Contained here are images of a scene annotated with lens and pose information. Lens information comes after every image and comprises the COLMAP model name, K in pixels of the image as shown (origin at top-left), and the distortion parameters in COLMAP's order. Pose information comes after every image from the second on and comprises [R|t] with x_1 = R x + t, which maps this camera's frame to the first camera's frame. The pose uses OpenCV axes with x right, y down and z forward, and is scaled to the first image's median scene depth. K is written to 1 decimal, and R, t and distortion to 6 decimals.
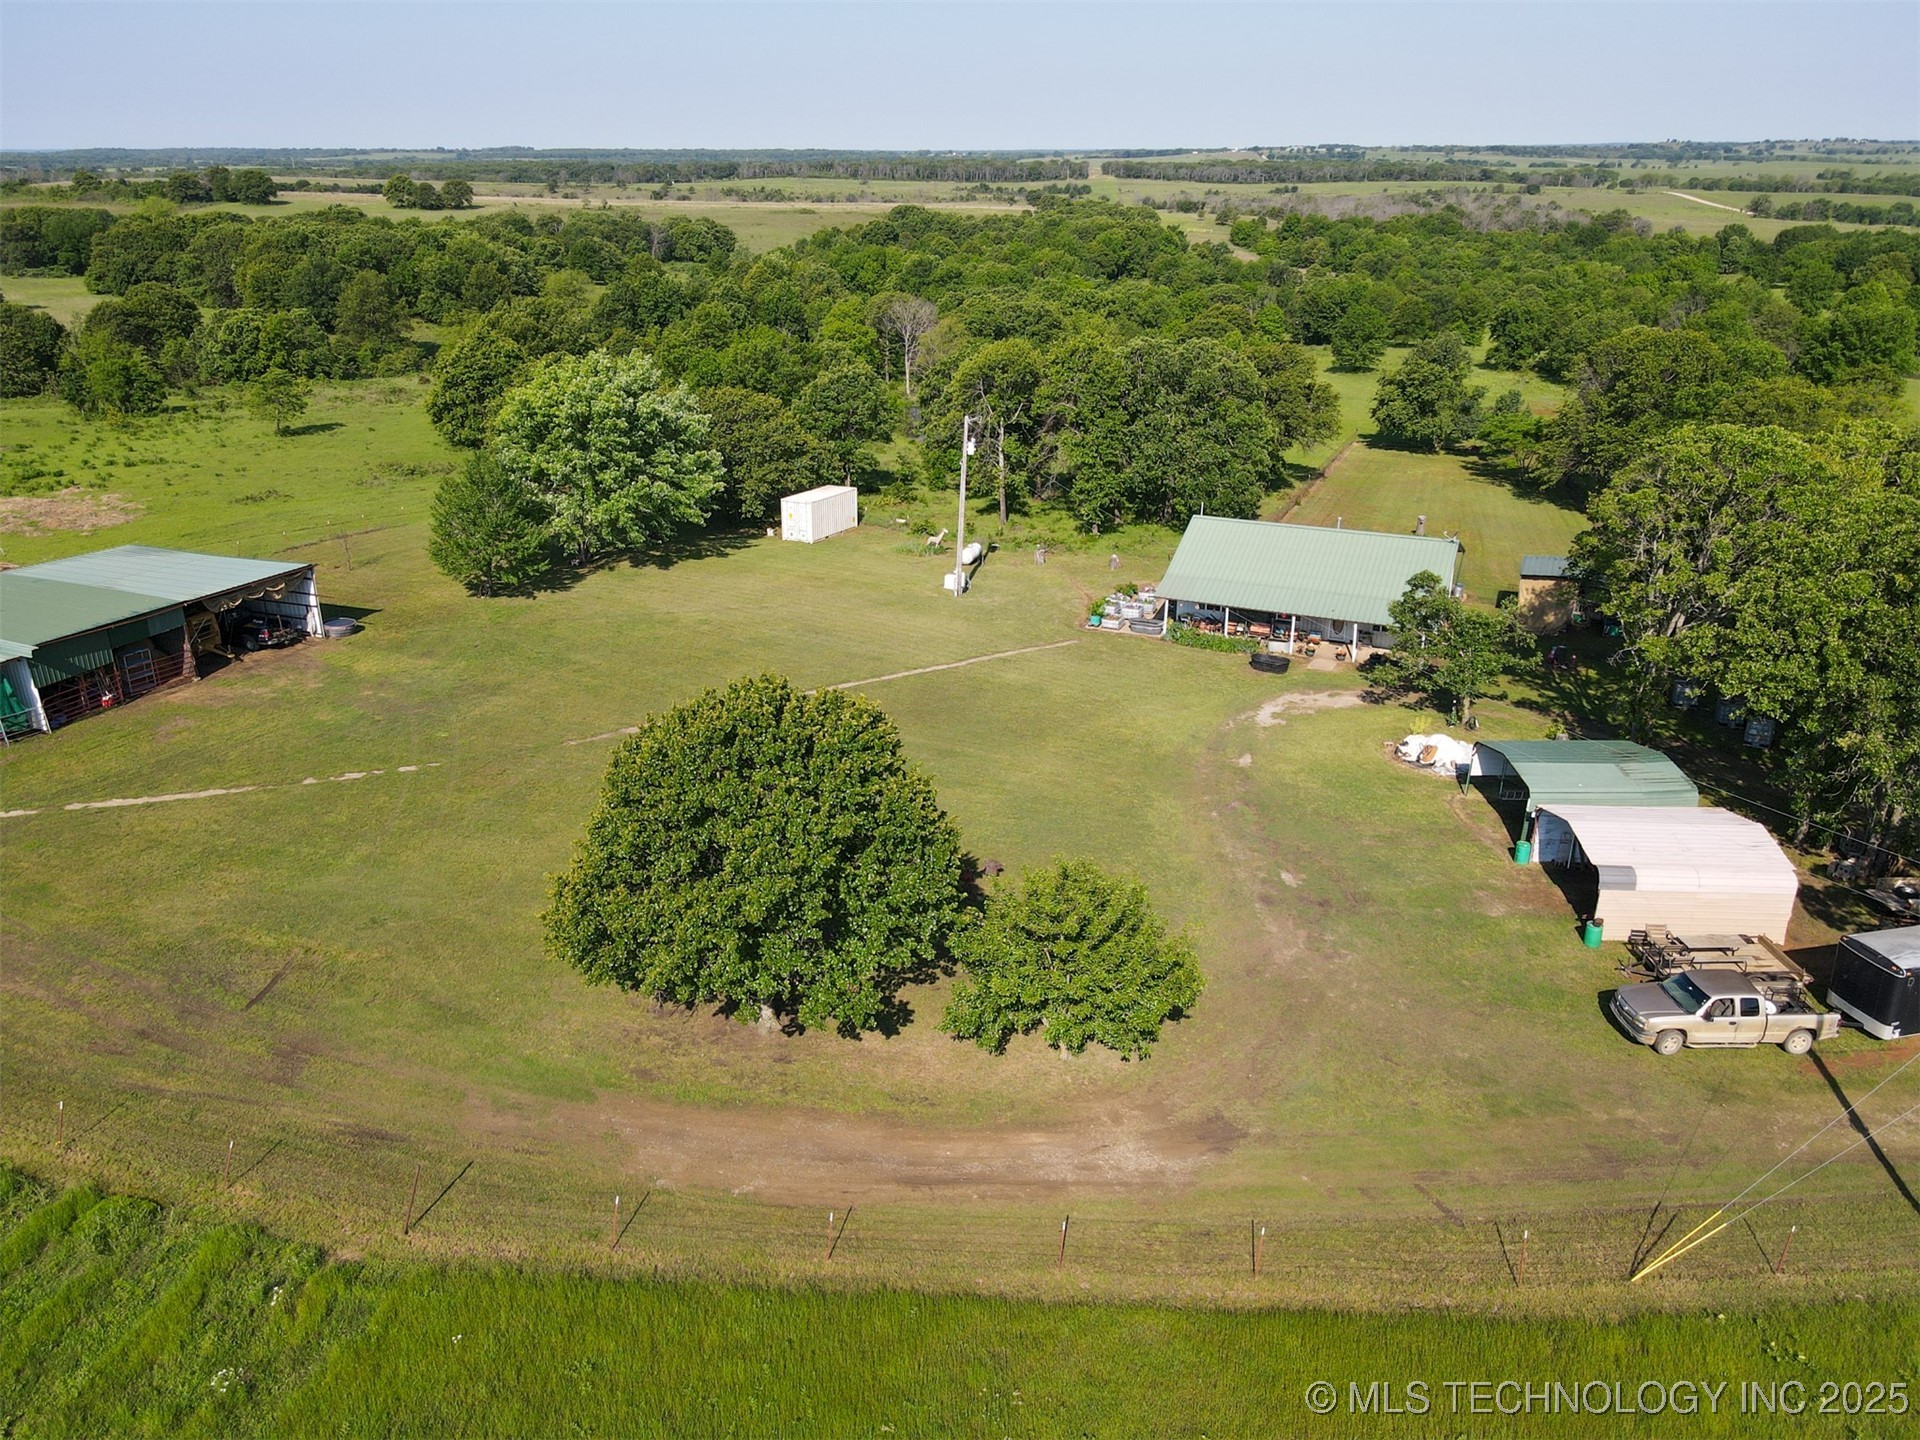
lens RADIAL K [[1363.4, 0, 960.0], [0, 1363.4, 720.0], [0, 0, 1]] dist [0.033990, -0.009369]
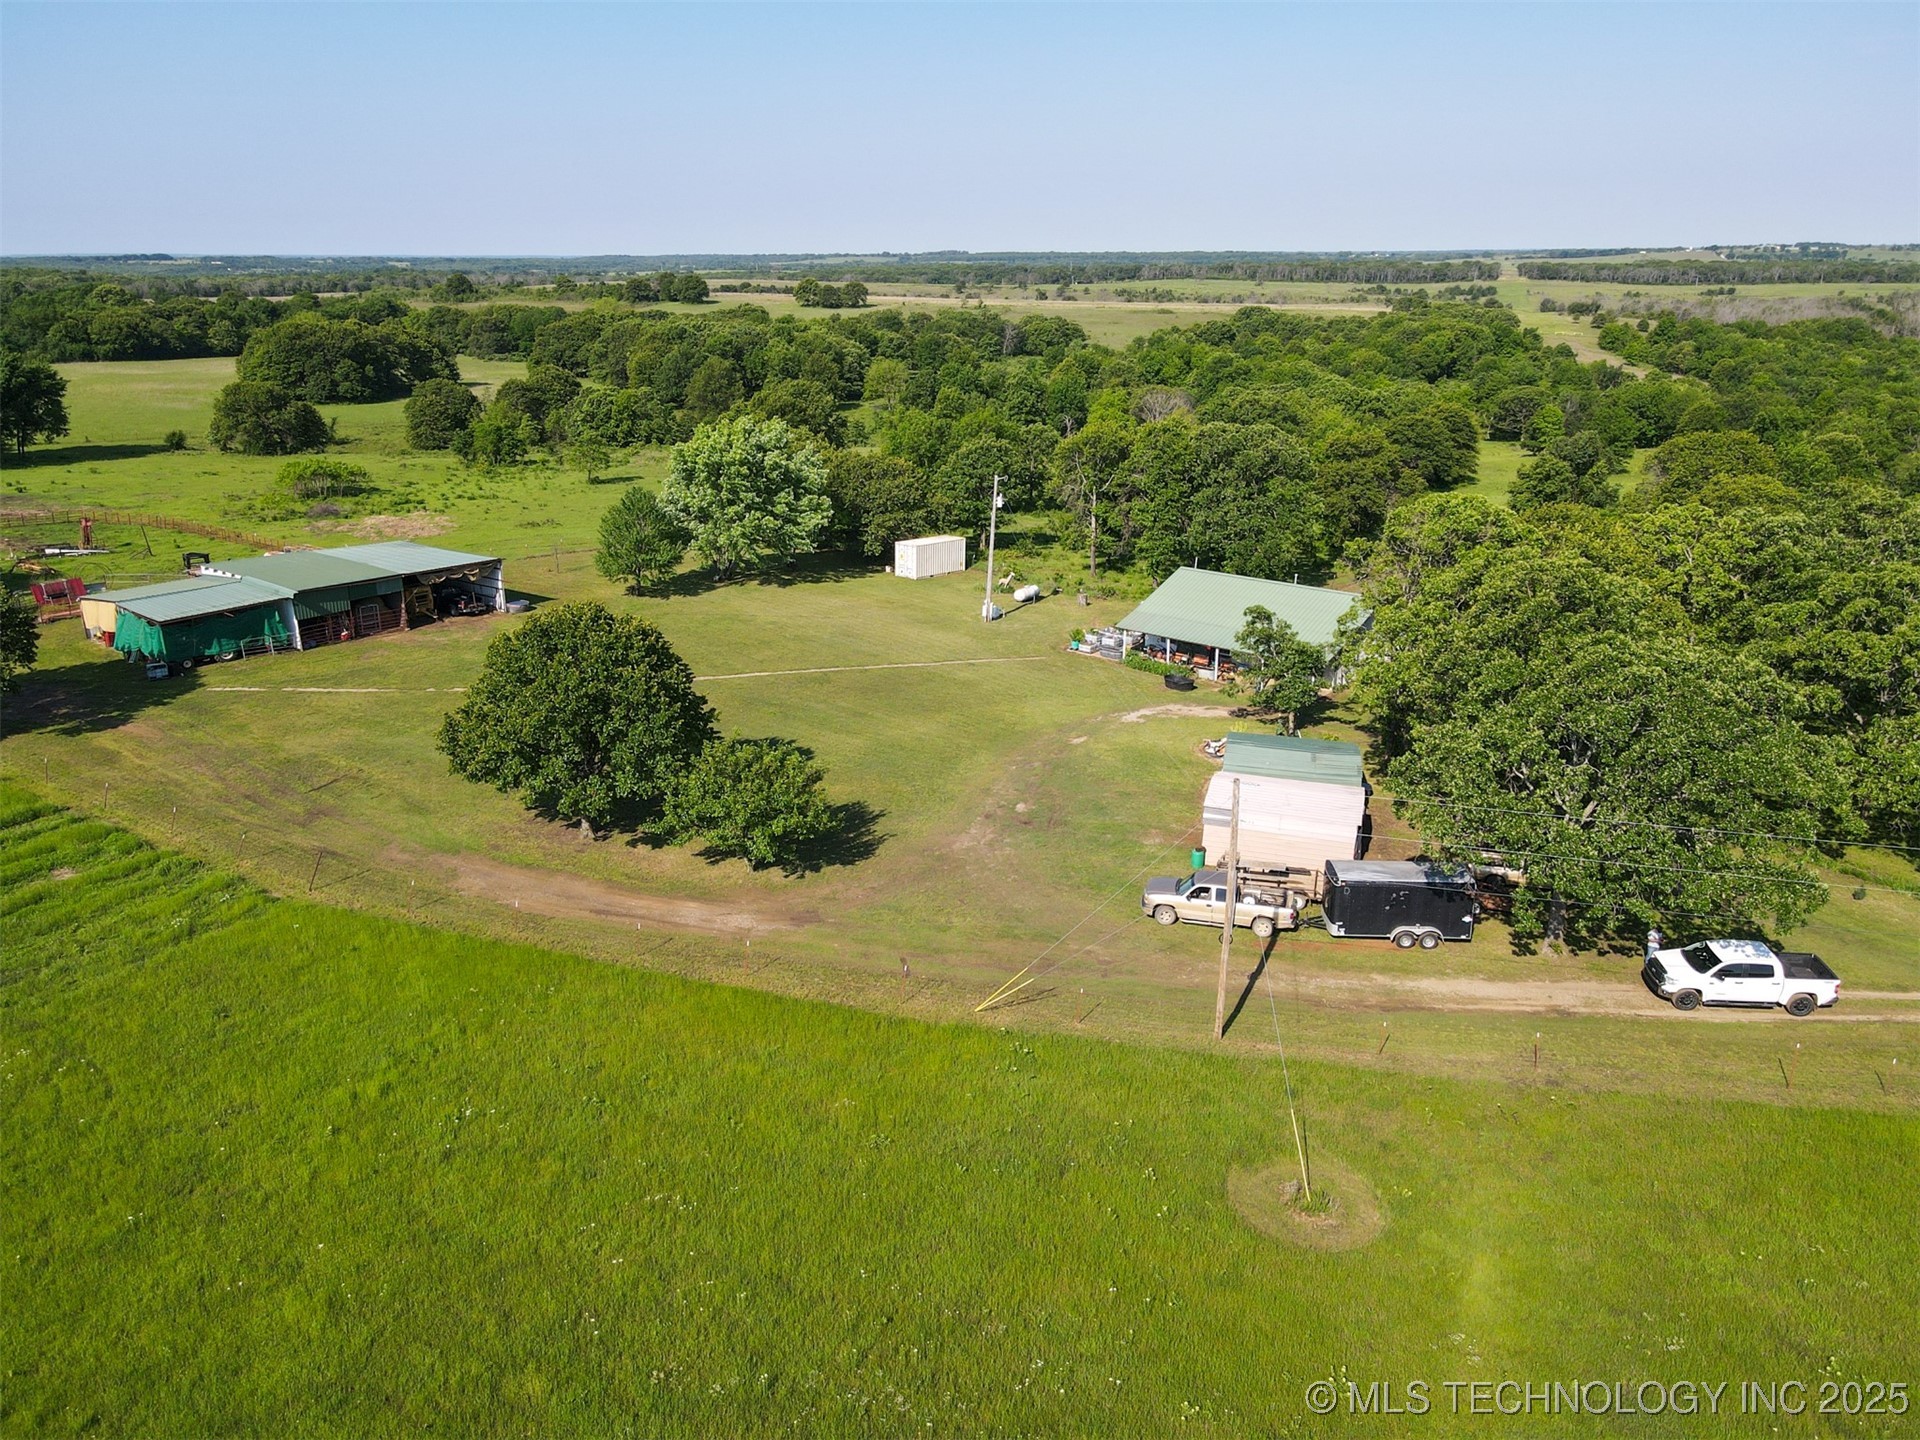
lens RADIAL K [[1338.1, 0, 961.1], [0, 1338.1, 755.5], [0, 0, 1]] dist [0.009455, 0.022454]
pose [[0.962642, 0.094590, -0.253717, 0.240147], [-0.103431, 0.994400, -0.021708, 0.046906], [0.250243, 0.047139, 0.967035, -0.131385]]
